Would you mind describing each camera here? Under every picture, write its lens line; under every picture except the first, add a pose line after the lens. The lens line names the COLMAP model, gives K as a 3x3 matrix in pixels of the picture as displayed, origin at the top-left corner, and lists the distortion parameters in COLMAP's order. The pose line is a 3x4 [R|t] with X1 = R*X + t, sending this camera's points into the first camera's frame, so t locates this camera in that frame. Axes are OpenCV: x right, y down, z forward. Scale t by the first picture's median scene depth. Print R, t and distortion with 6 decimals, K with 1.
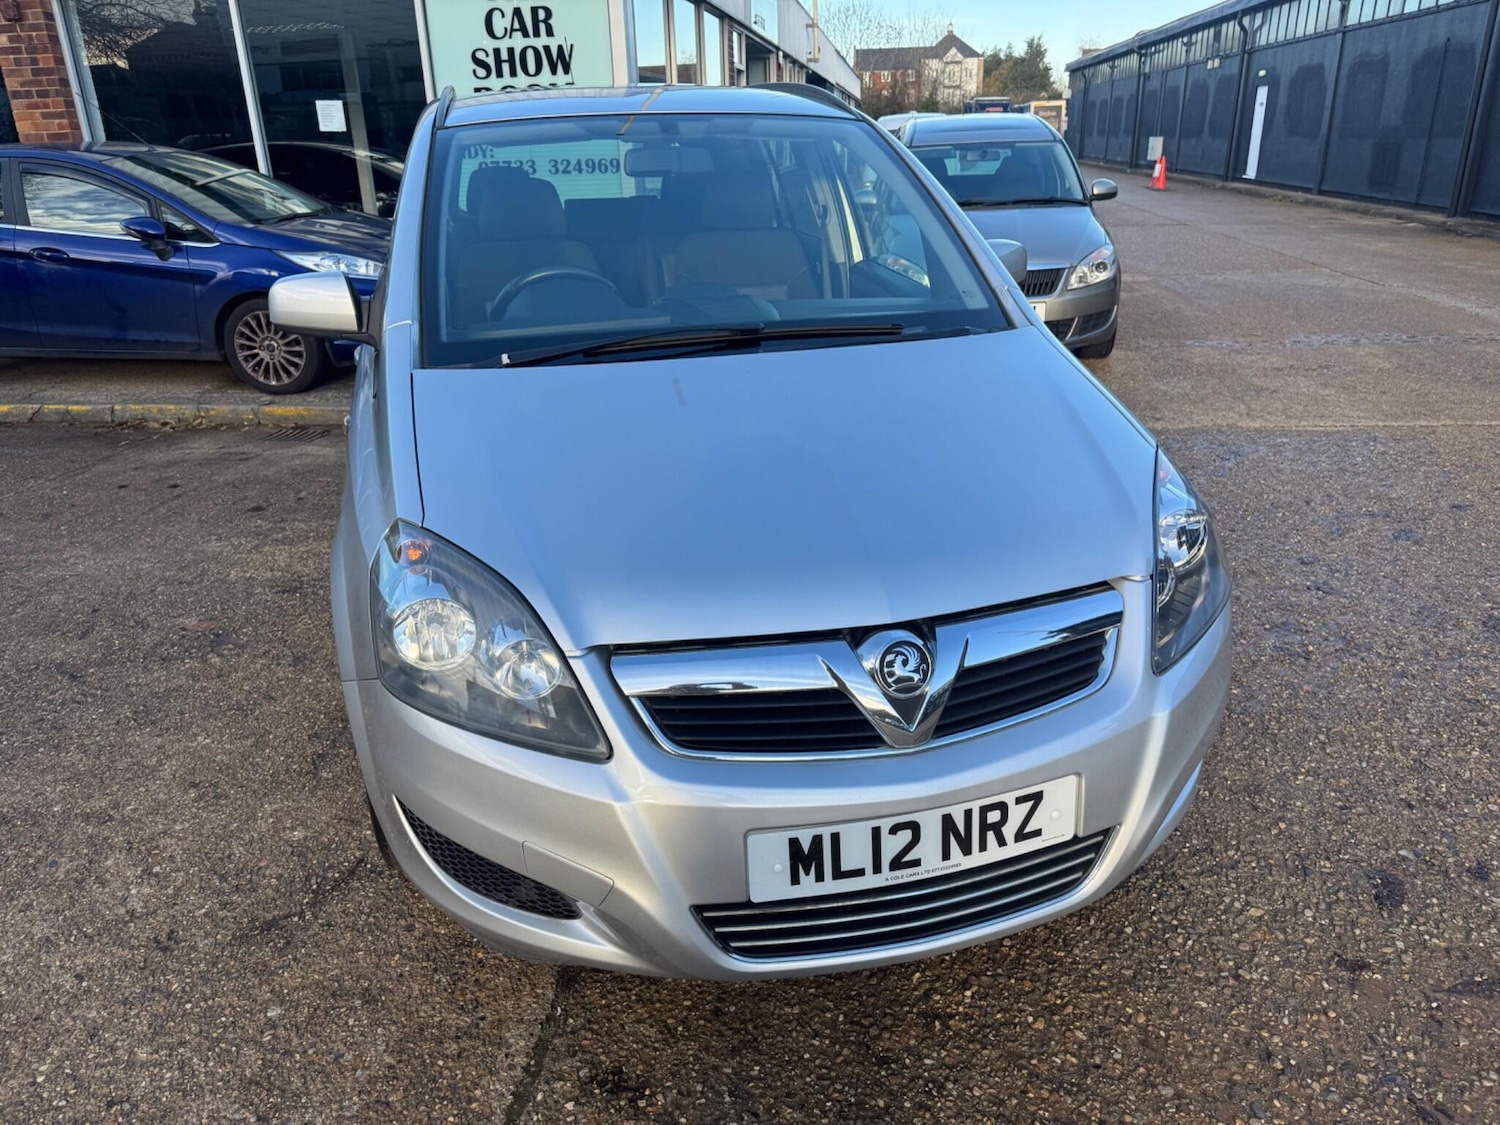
lens RADIAL K [[1094.1, 0, 744.4], [0, 1094.1, 564.4], [0, 0, 1]] dist [0.015697, -0.018376]
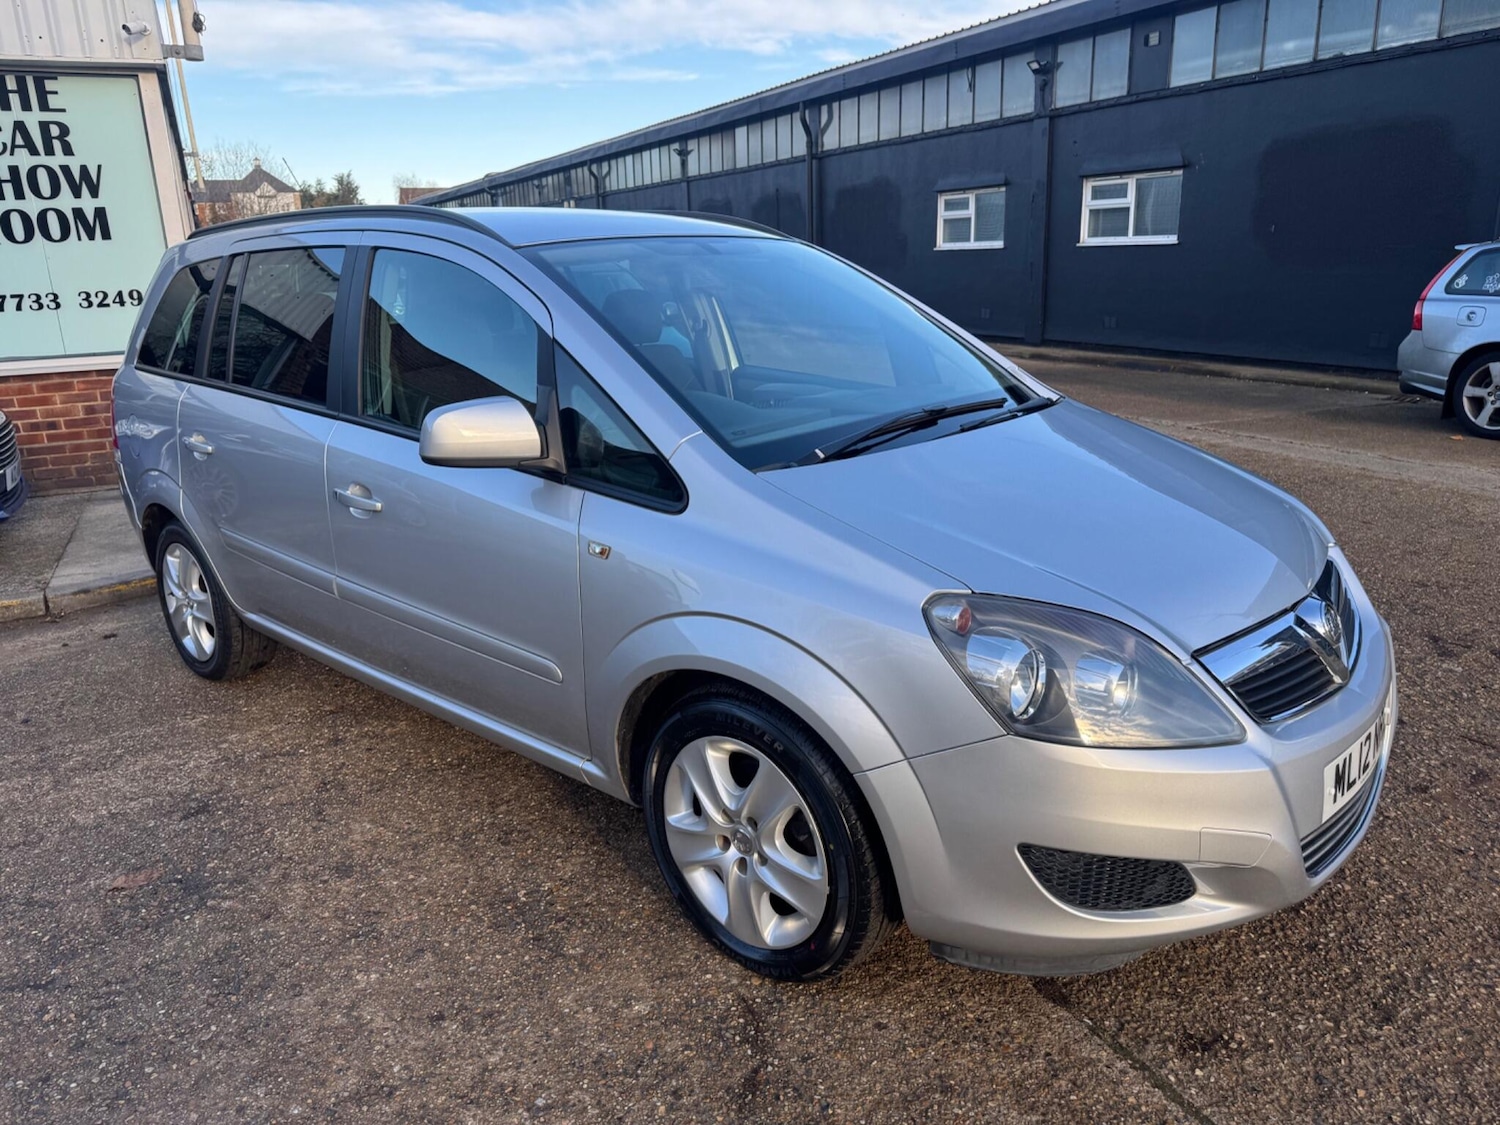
lens RADIAL K [[1091.6, 0, 765.0], [0, 1091.6, 552.9], [0, 0, 1]] dist [0.018200, -0.023902]
pose [[0.824231, -0.151415, 0.545634, -0.636005], [0.214612, 0.975230, -0.053562, -0.037663], [-0.524008, 0.161246, 0.836310, 0.123397]]
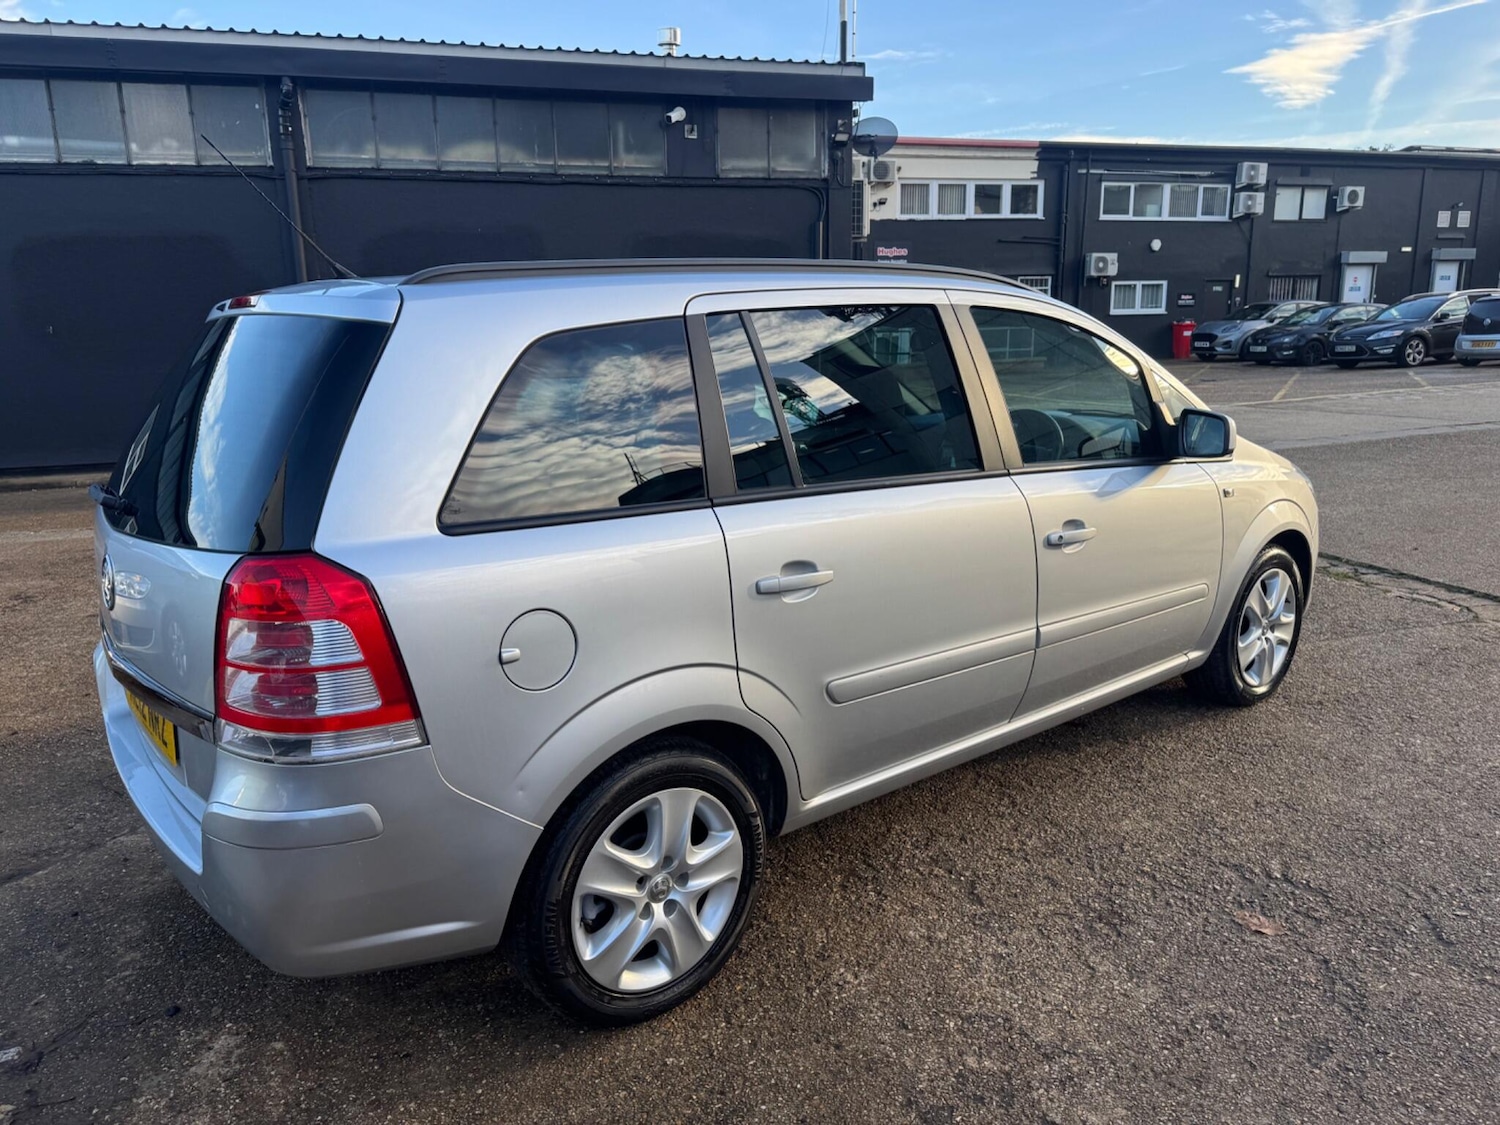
lens RADIAL K [[1085.5, 0, 750.3], [0, 1085.5, 555.9], [0, 0, 1]] dist [0.030216, -0.026319]
pose [[-0.446848, -0.153272, 0.881382, -1.230434], [0.361200, 0.870431, 0.334490, -0.713755], [-0.818451, 0.467822, -0.333589, 1.917868]]
